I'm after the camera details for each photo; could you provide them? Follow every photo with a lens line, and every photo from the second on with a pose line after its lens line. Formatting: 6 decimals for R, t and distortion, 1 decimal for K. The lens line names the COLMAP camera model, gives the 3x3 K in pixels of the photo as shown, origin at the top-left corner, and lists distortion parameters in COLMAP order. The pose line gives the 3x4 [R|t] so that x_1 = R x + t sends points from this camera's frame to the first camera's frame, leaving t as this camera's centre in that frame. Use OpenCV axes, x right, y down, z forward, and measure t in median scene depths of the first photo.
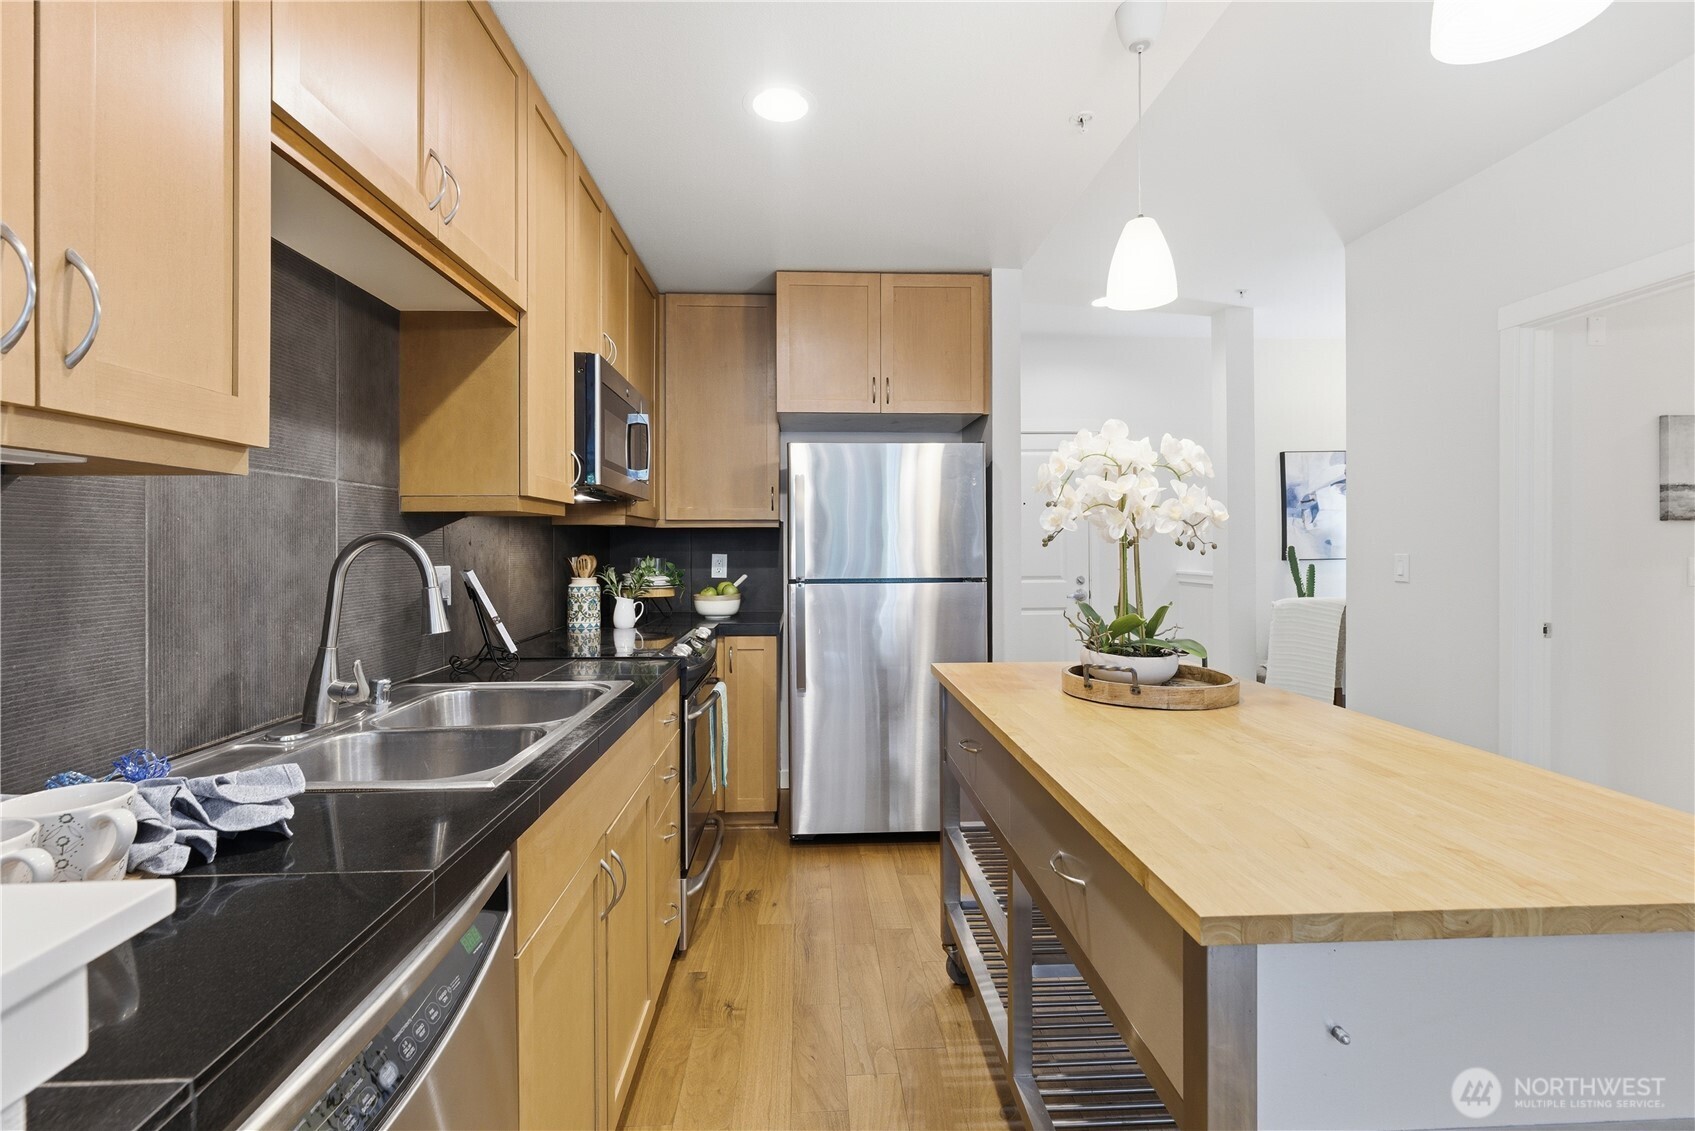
lens RADIAL K [[768.1, 0, 838.3], [0, 768.1, 549.8], [0, 0, 1]] dist [0.001111, 0.000076]
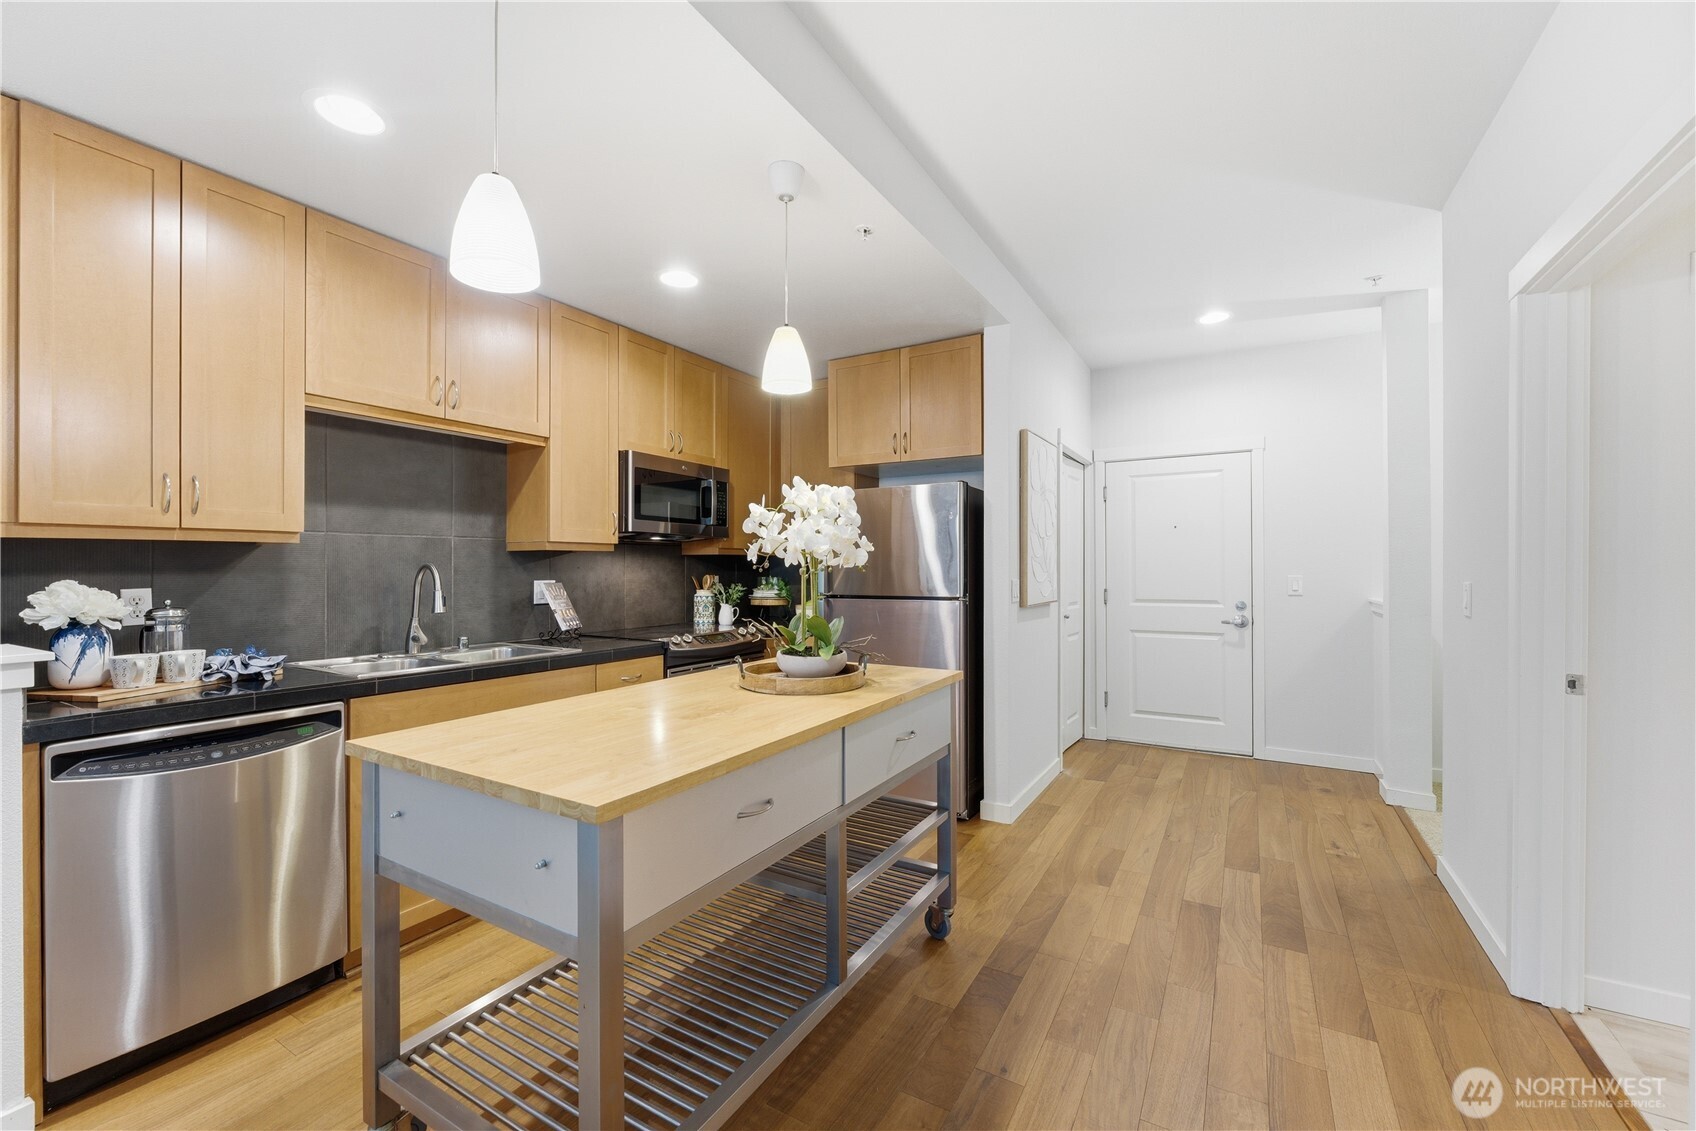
lens RADIAL K [[689.5, 0, 843.7], [0, 689.5, 569.3], [0, 0, 1]] dist [-0.000534, 0.000063]
pose [[0.840147, 0.005361, -0.542333, 0.680057], [-0.005236, 0.999985, 0.001774, -0.008073], [0.542334, 0.001349, 0.840162, 0.022941]]
